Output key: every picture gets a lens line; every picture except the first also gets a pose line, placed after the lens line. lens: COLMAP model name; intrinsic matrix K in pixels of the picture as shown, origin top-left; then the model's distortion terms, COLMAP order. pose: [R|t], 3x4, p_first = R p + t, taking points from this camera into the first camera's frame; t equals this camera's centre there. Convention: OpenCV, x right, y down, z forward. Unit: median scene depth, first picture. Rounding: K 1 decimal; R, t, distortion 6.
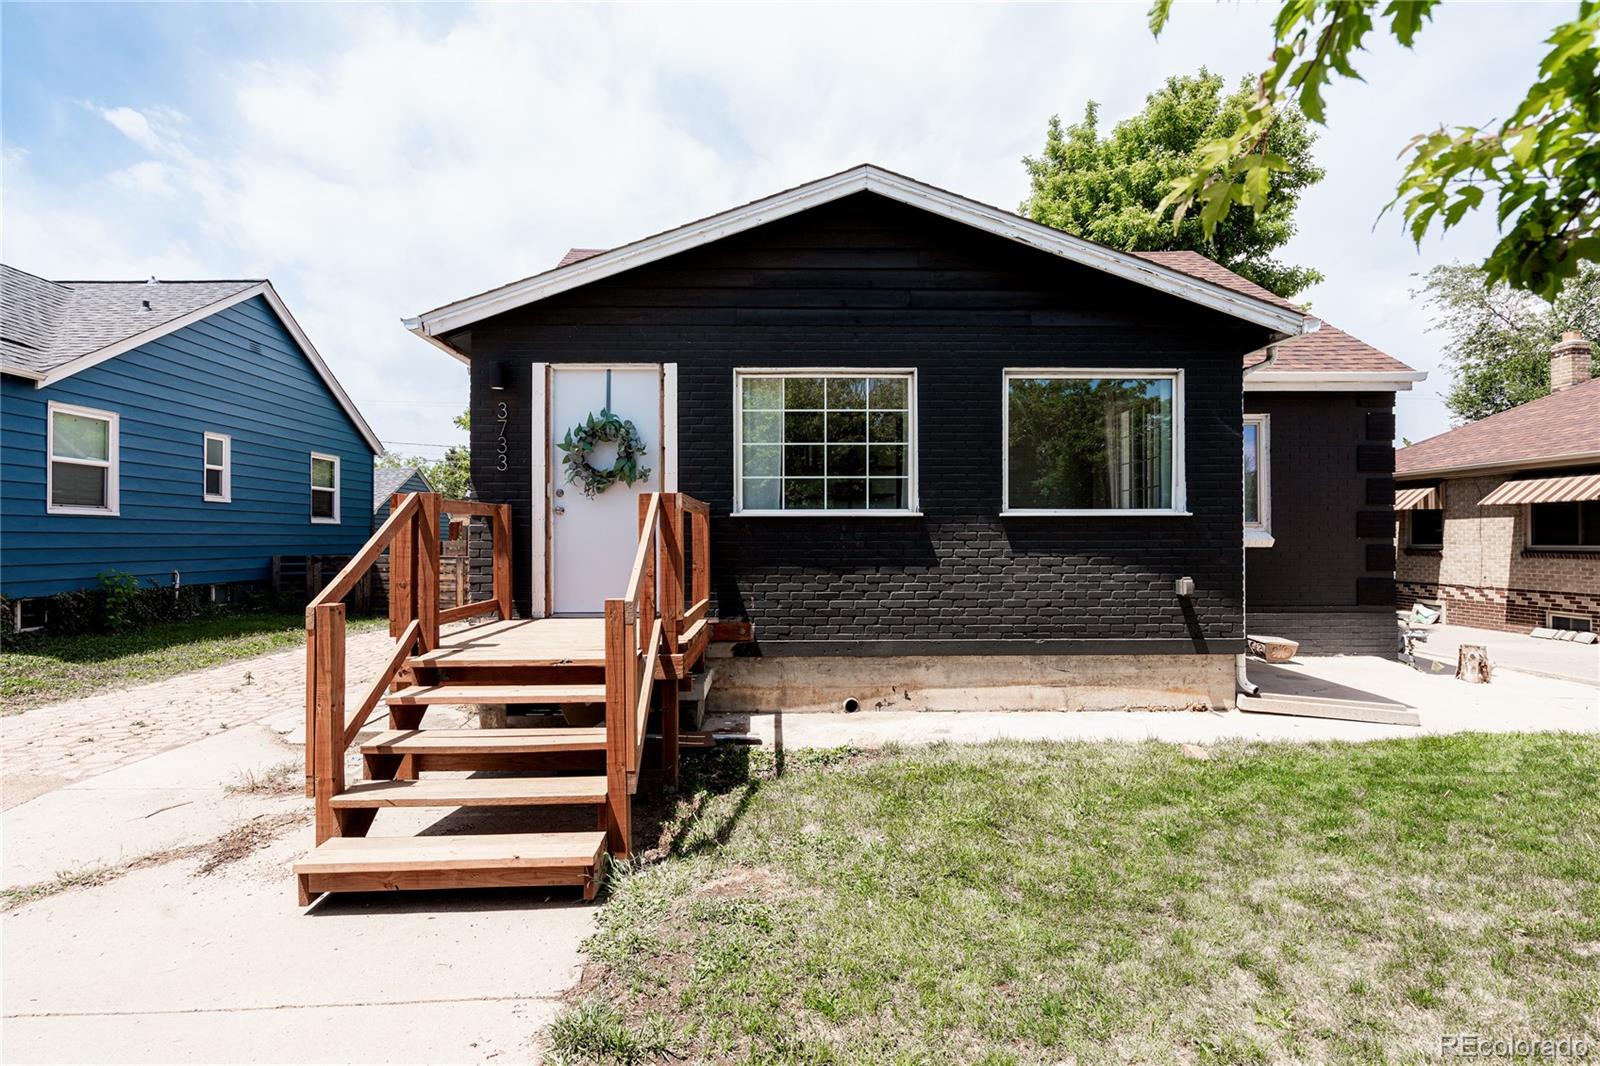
lens RADIAL K [[750.5, 0, 800.0], [0, 750.5, 533.0], [0, 0, 1]] dist [0.000587, 0.000853]
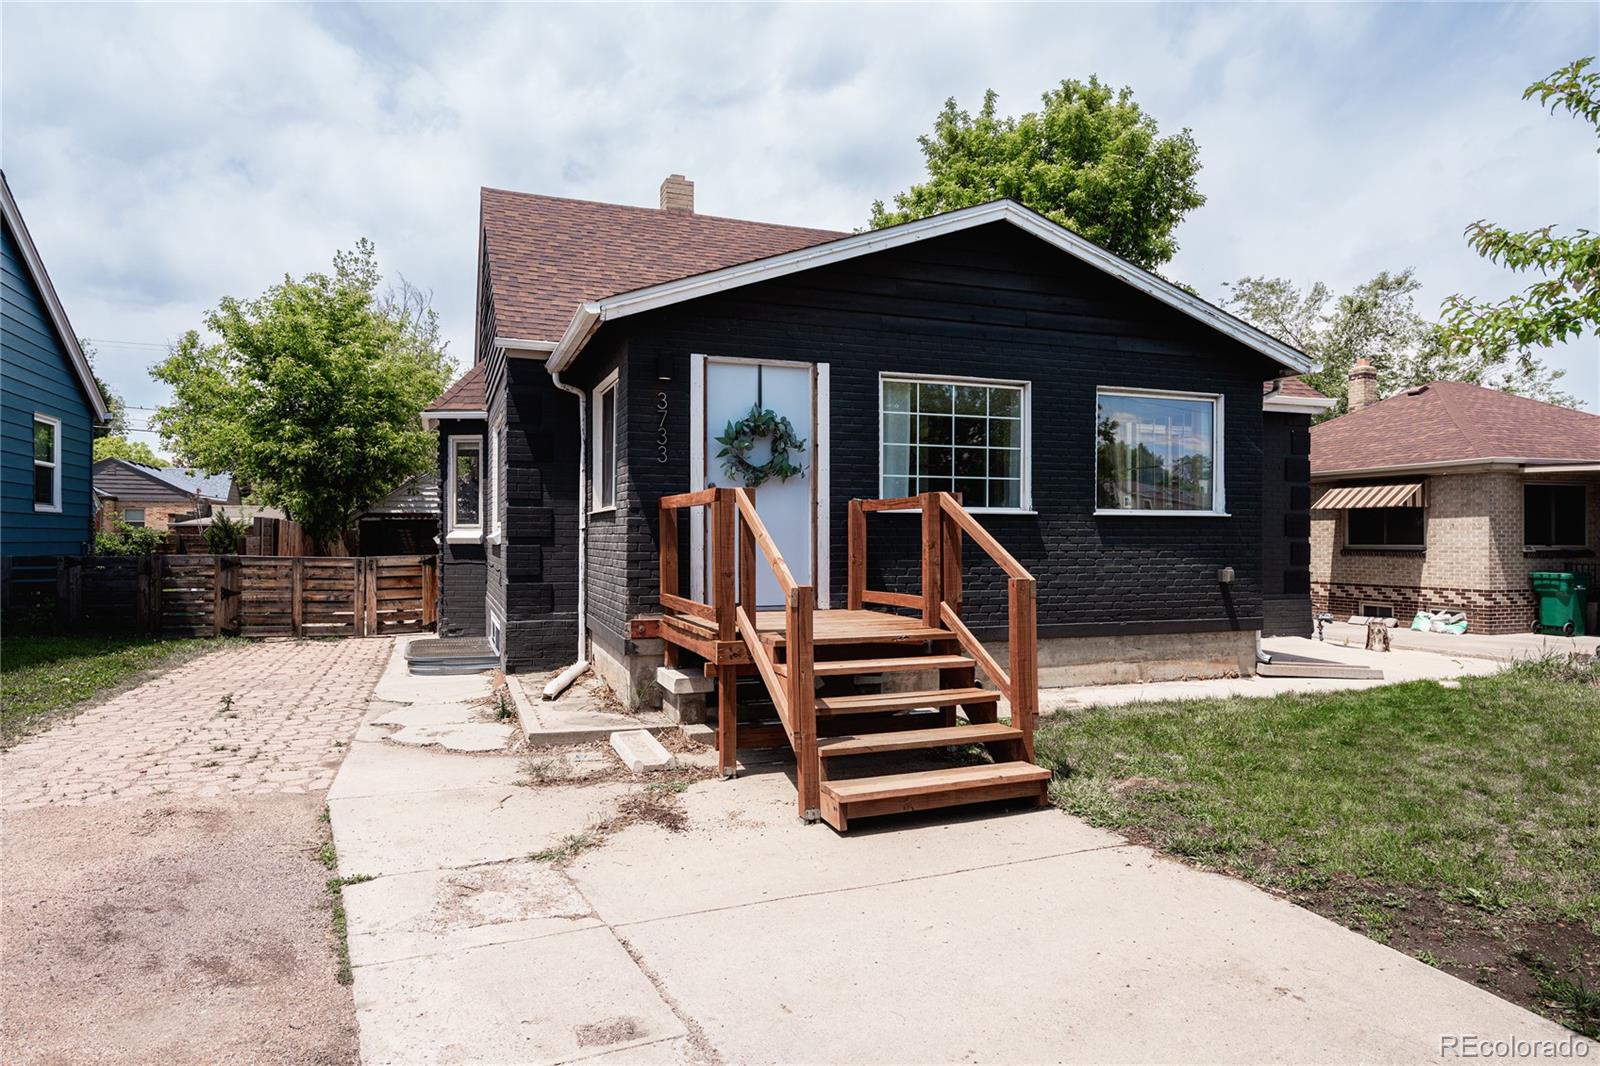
lens RADIAL K [[934.8, 0, 800.0], [0, 934.8, 533.0], [0, 0, 1]] dist [0.009426, -0.000089]
pose [[0.948119, 0.005662, 0.317864, -0.608115], [-0.006038, 0.999982, 0.000197, 0.007198], [-0.317857, -0.002106, 0.948136, -0.208398]]
